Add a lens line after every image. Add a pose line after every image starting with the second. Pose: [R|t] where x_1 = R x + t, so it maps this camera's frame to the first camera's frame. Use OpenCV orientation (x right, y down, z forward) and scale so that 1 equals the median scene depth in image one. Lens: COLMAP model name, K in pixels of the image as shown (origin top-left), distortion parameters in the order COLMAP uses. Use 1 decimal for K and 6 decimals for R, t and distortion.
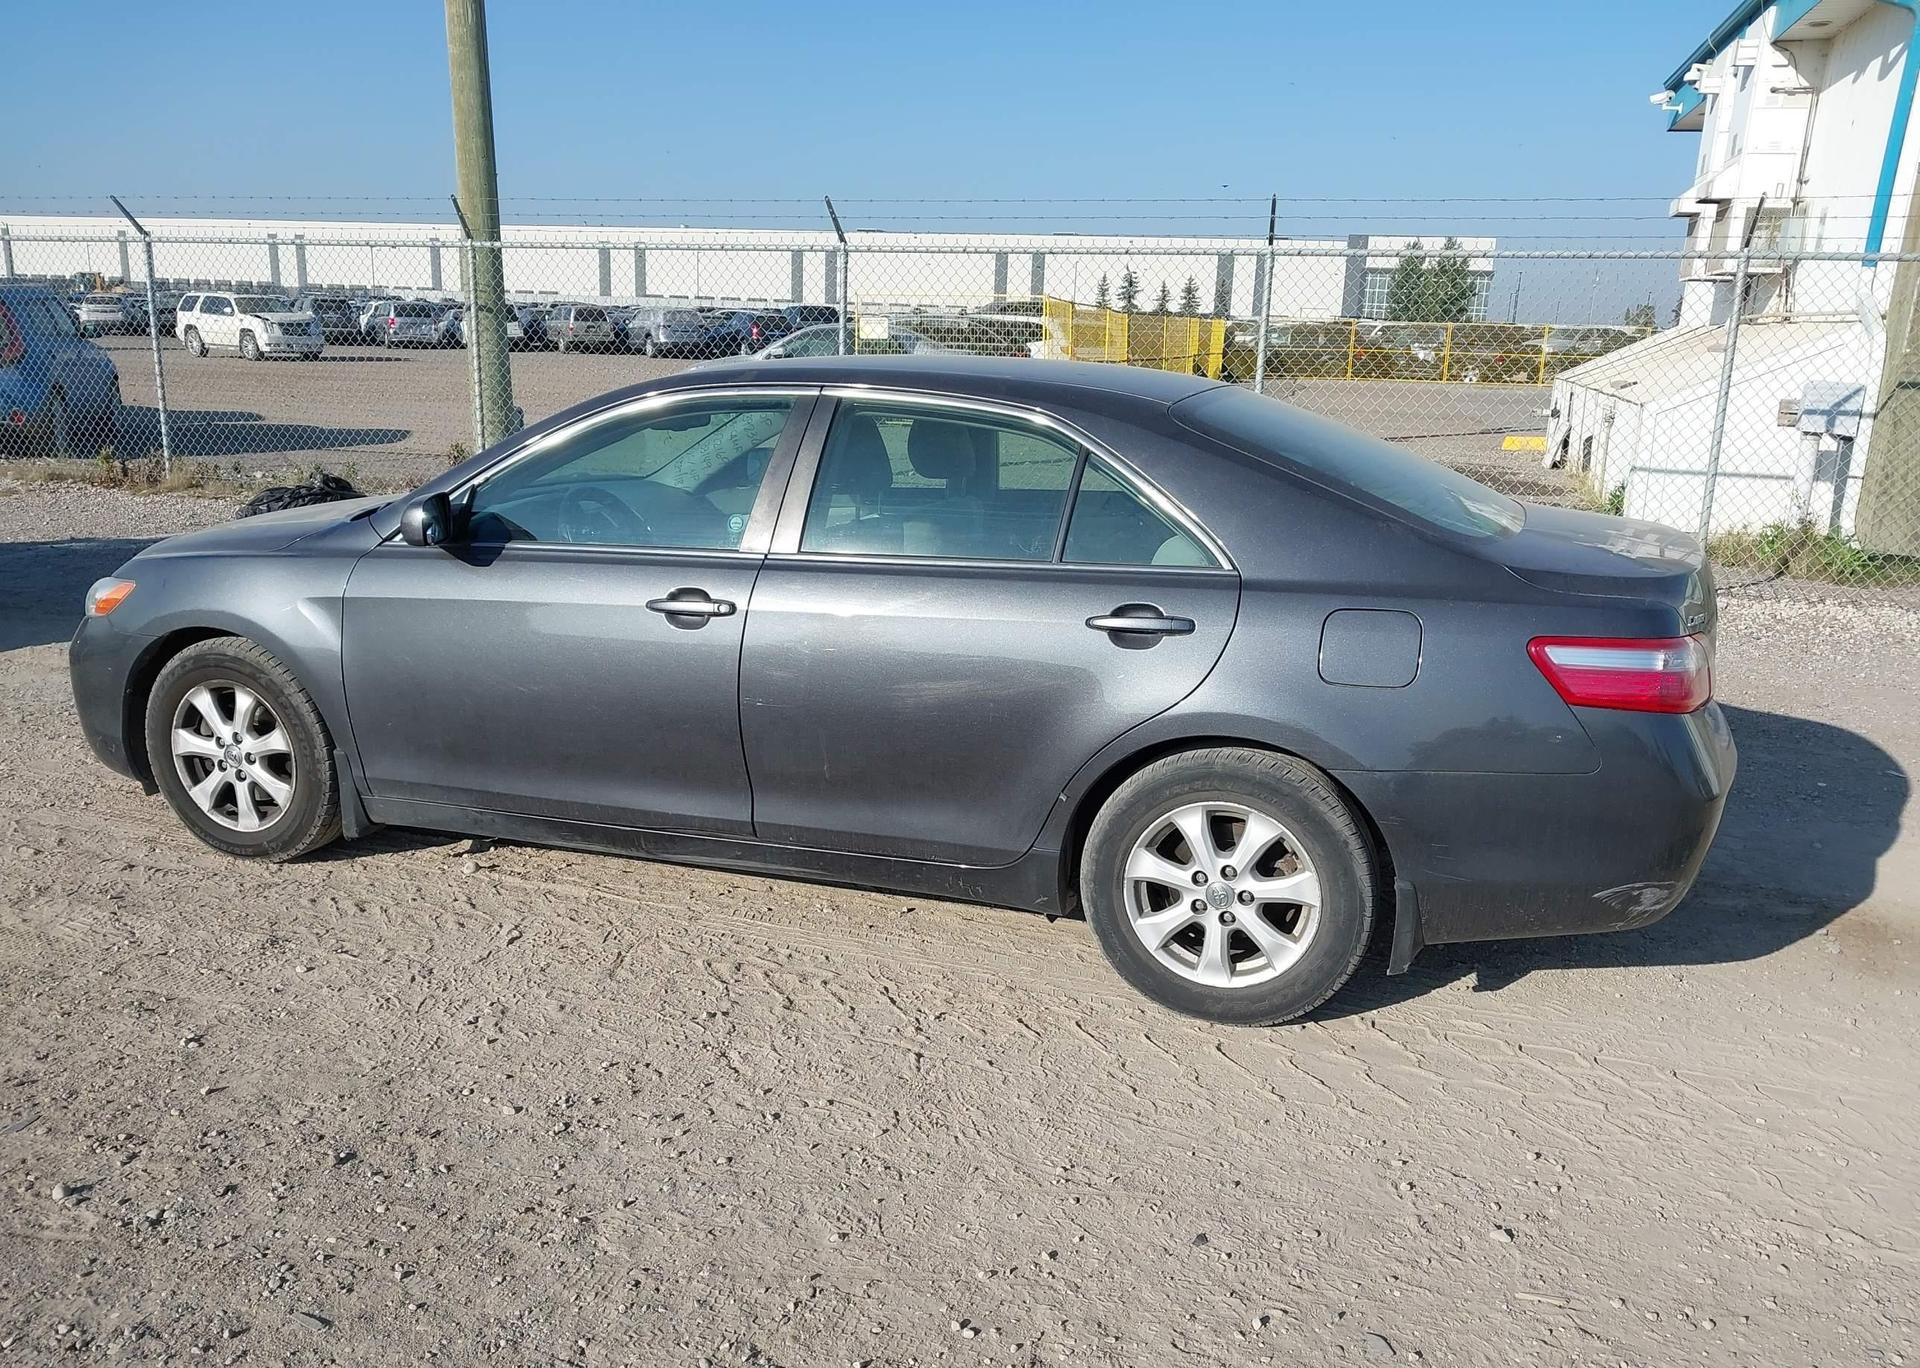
lens RADIAL K [[1475.0, 0, 952.1], [0, 1475.0, 684.8], [0, 0, 1]] dist [0.008032, -0.003646]
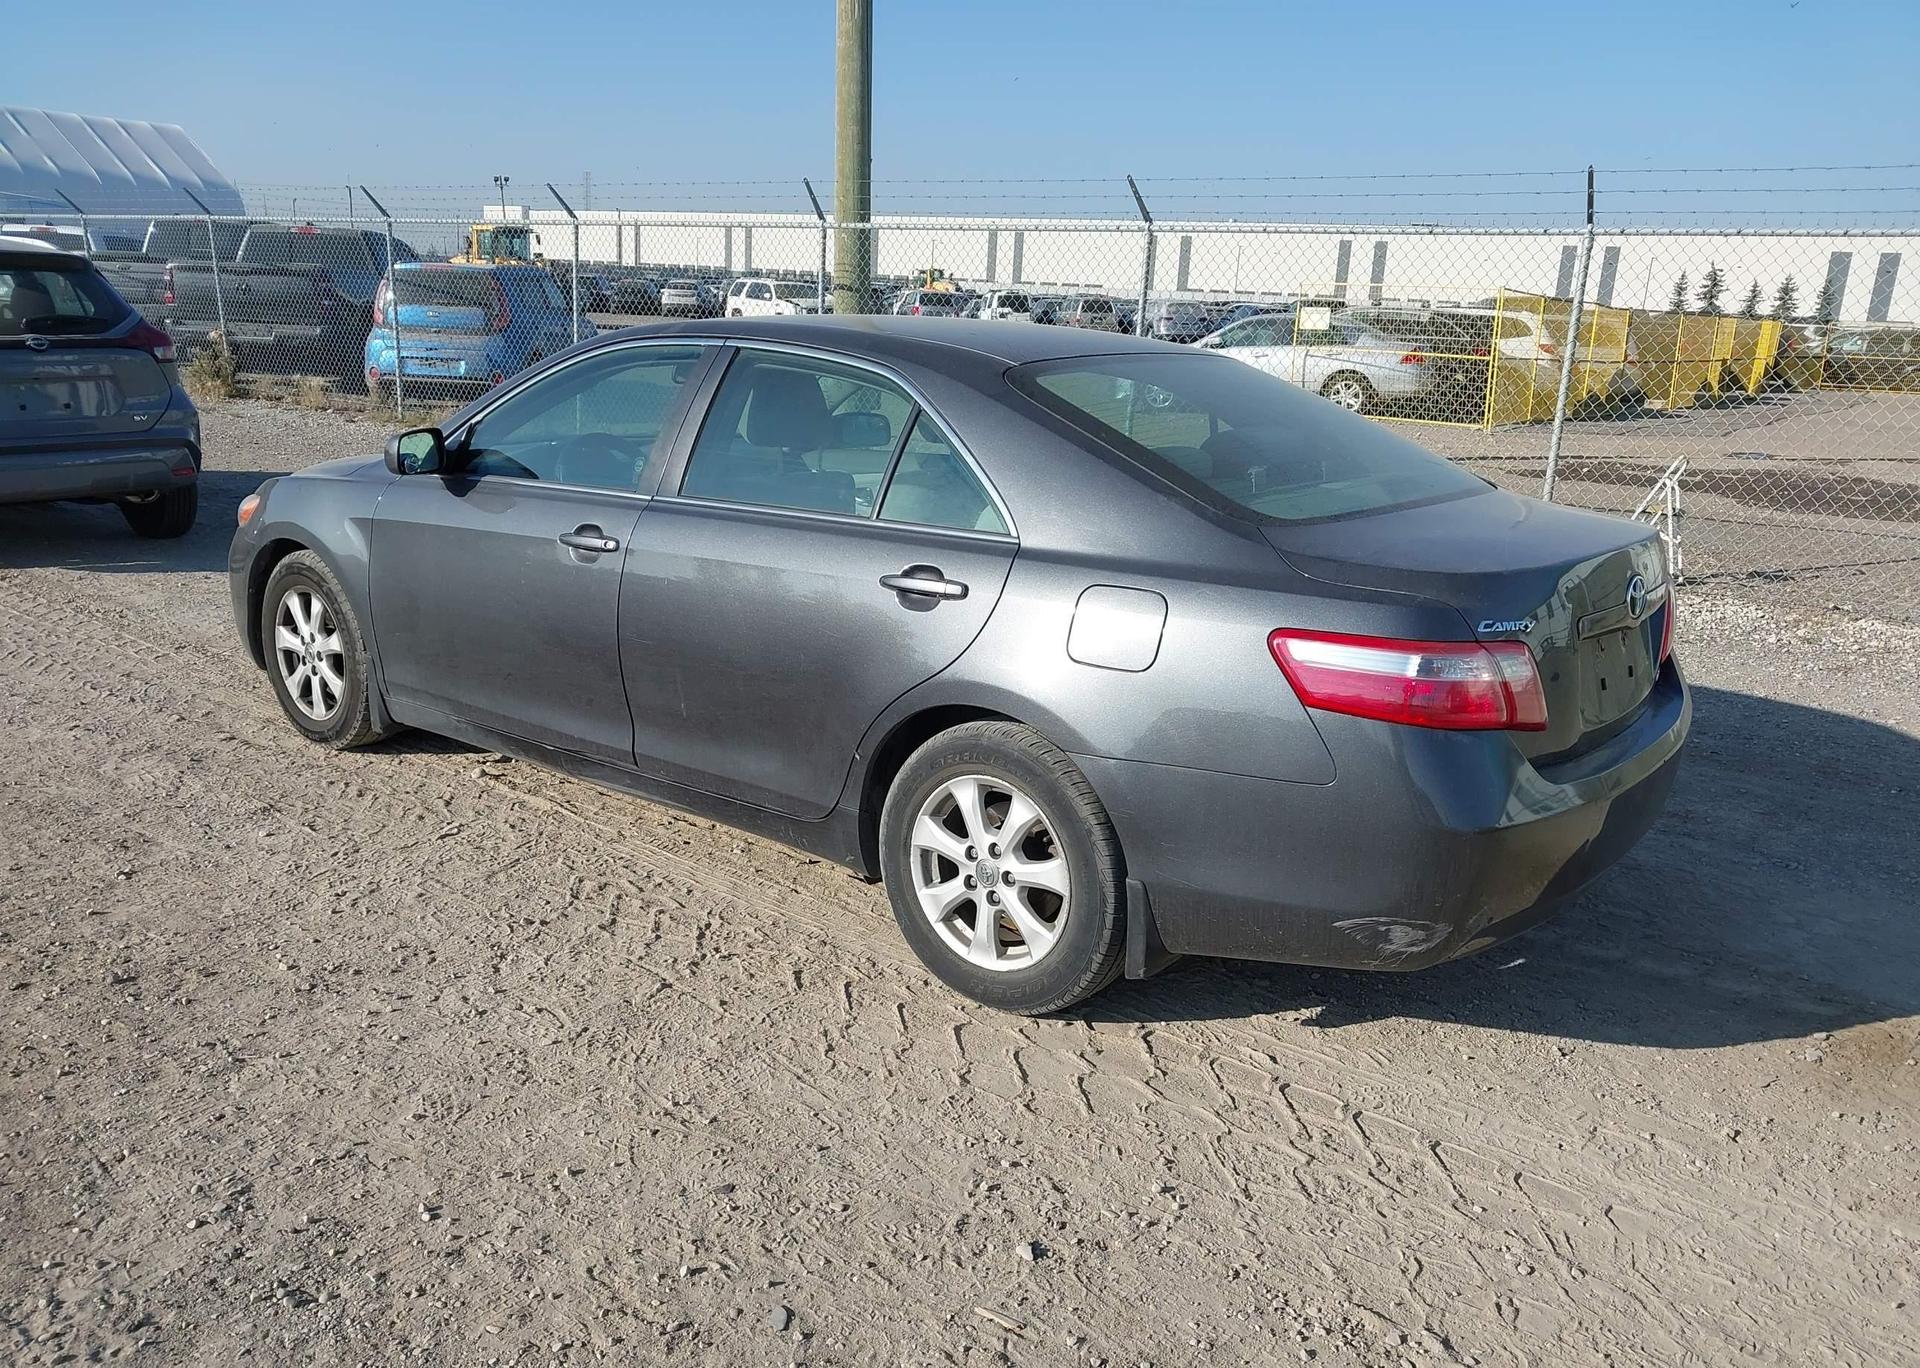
lens RADIAL K [[1475.0, 0, 951.0], [0, 1475.0, 688.9], [0, 0, 1]] dist [0.008032, -0.003646]
pose [[0.945850, 0.097584, -0.309588, 0.393901], [-0.095315, 0.995193, 0.022485, 0.003066], [0.310294, 0.008240, 0.950605, 0.067877]]
